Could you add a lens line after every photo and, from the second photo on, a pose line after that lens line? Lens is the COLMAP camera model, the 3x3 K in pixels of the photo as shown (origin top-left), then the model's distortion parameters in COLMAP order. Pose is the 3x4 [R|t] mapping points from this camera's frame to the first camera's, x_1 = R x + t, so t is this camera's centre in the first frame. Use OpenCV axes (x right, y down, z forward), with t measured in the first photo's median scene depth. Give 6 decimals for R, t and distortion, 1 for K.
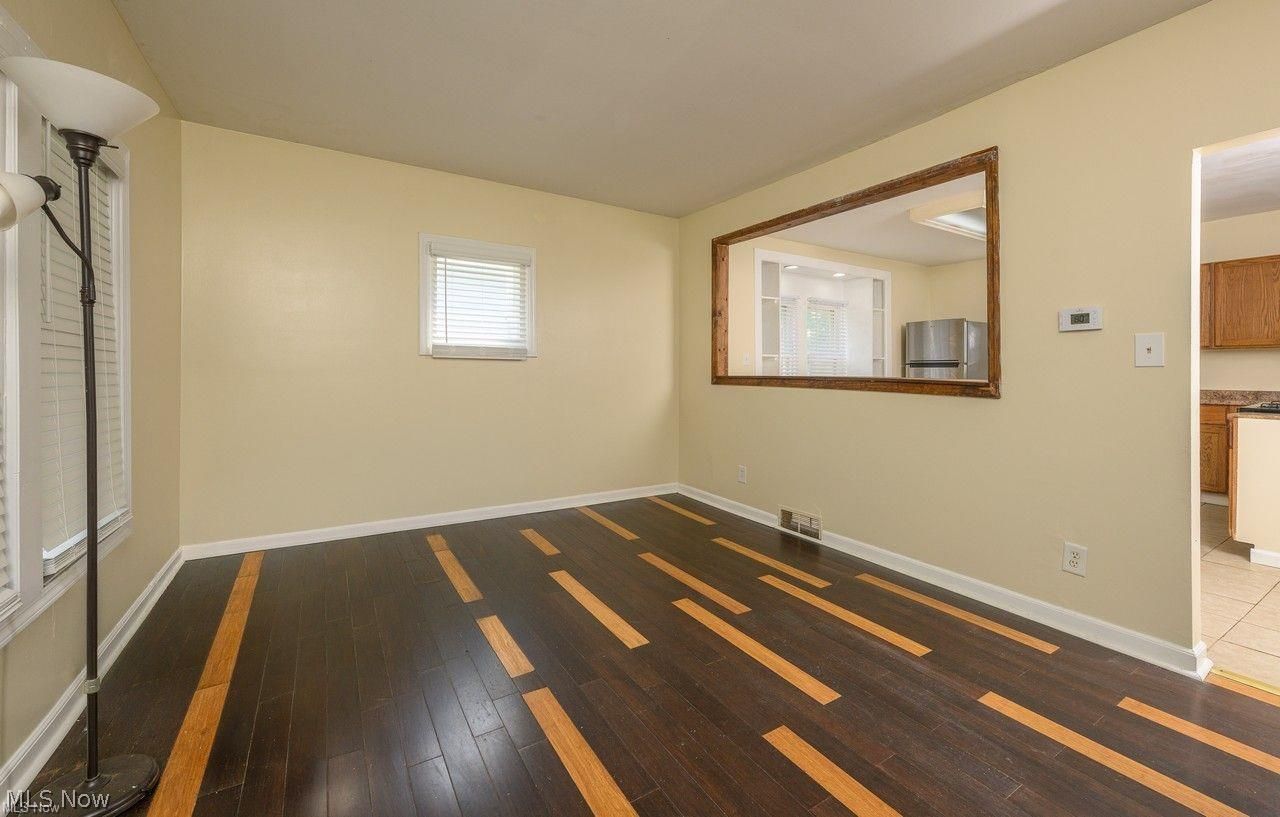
lens RADIAL K [[525.1, 0, 641.9], [0, 525.1, 368.9], [0, 0, 1]] dist [0.000442, 0.000281]
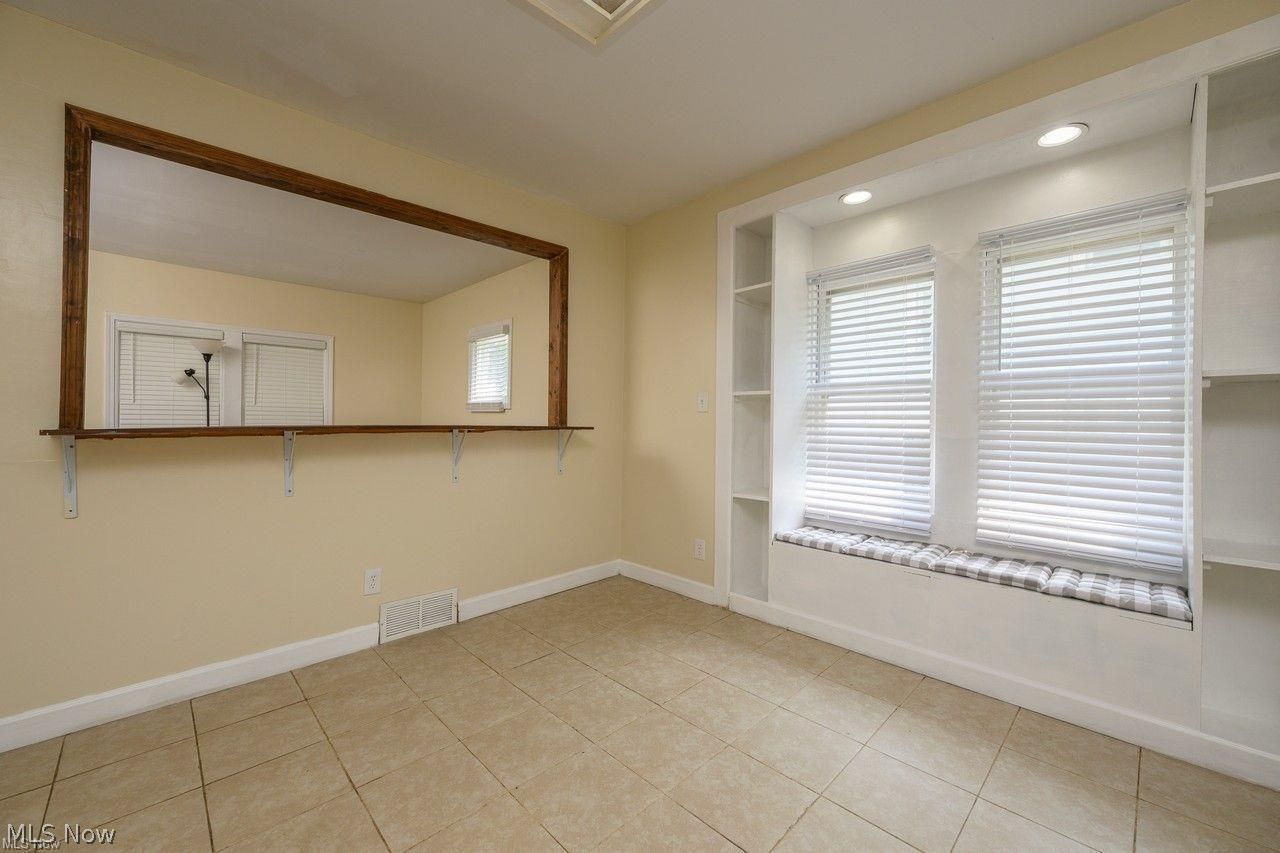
lens RADIAL K [[510.1, 0, 634.9], [0, 510.1, 420.6], [0, 0, 1]] dist [-0.000610, -0.000243]
pose [[0.214009, 0.002196, -0.976829, 1.013195], [0.001484, 0.999996, 0.002573, 0.003173], [0.976831, -0.002001, 0.214005, 1.057653]]
